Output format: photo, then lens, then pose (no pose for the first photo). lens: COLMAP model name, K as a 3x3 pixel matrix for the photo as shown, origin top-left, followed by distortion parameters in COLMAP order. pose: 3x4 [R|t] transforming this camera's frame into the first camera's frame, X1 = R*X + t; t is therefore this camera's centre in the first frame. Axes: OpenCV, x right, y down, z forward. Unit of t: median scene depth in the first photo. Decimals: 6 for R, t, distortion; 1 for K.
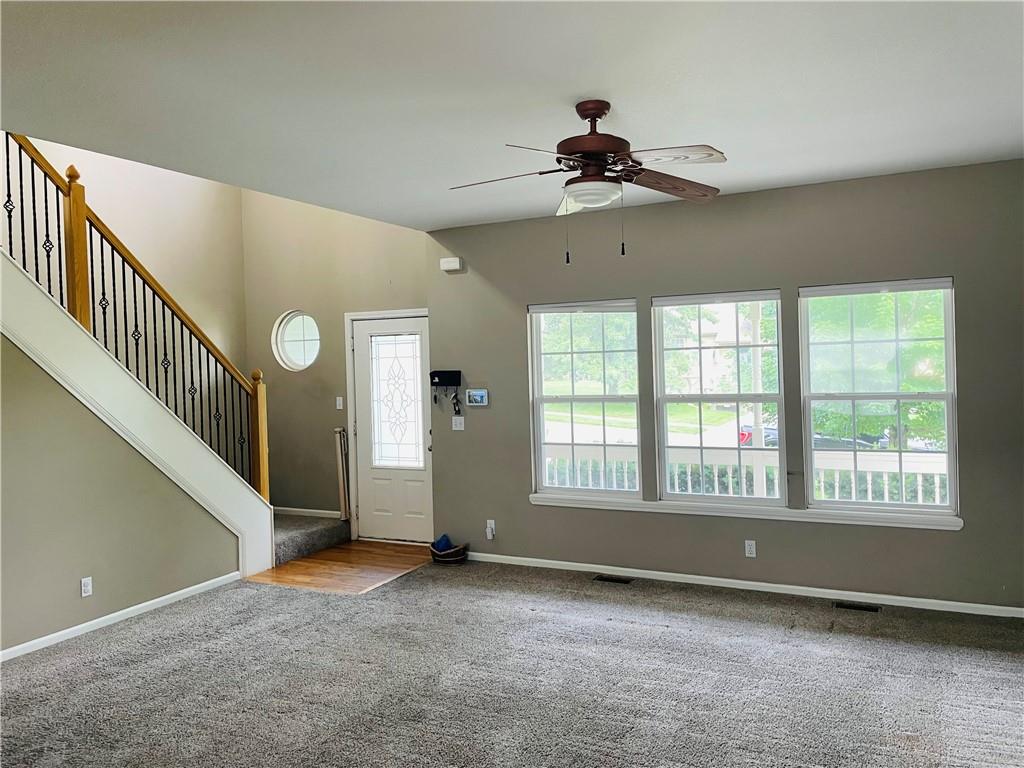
lens RADIAL K [[779.6, 0, 516.3], [0, 779.6, 384.1], [0, 0, 1]] dist [0.092658, -0.123686]
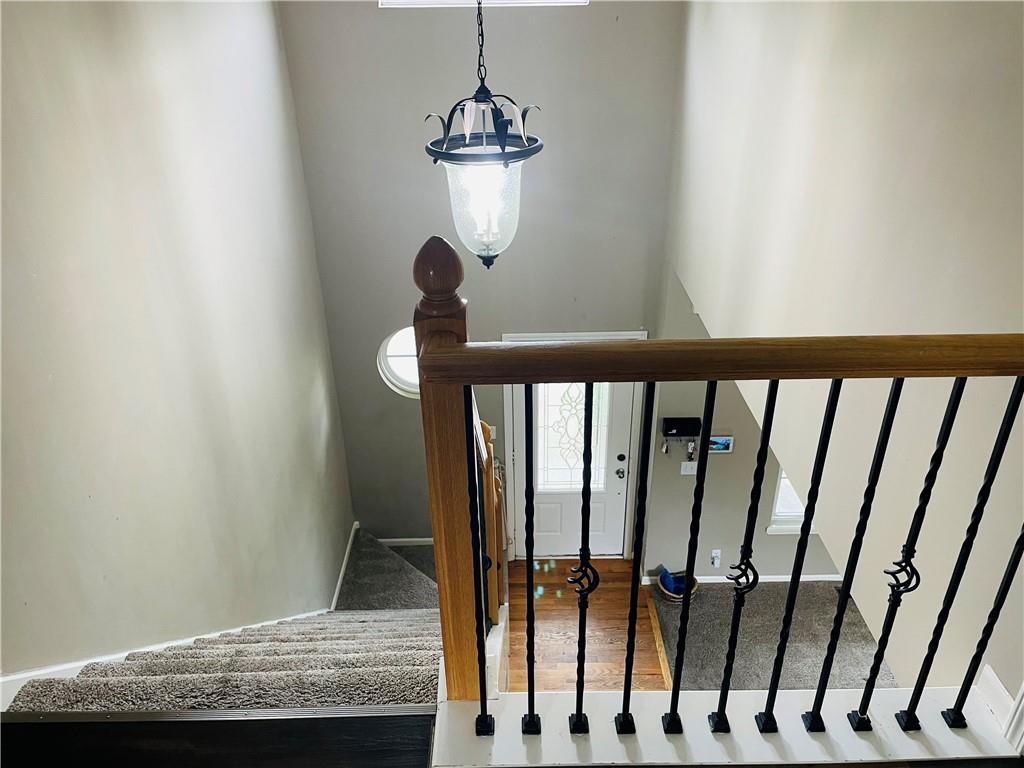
lens RADIAL K [[779.6, 0, 516.3], [0, 779.6, 384.1], [0, 0, 1]] dist [0.092658, -0.123686]
pose [[0.885491, -0.209795, 0.414598, -0.548701], [0.003242, 0.895036, 0.445983, -0.399357], [-0.464645, -0.393570, 0.793226, 0.367516]]
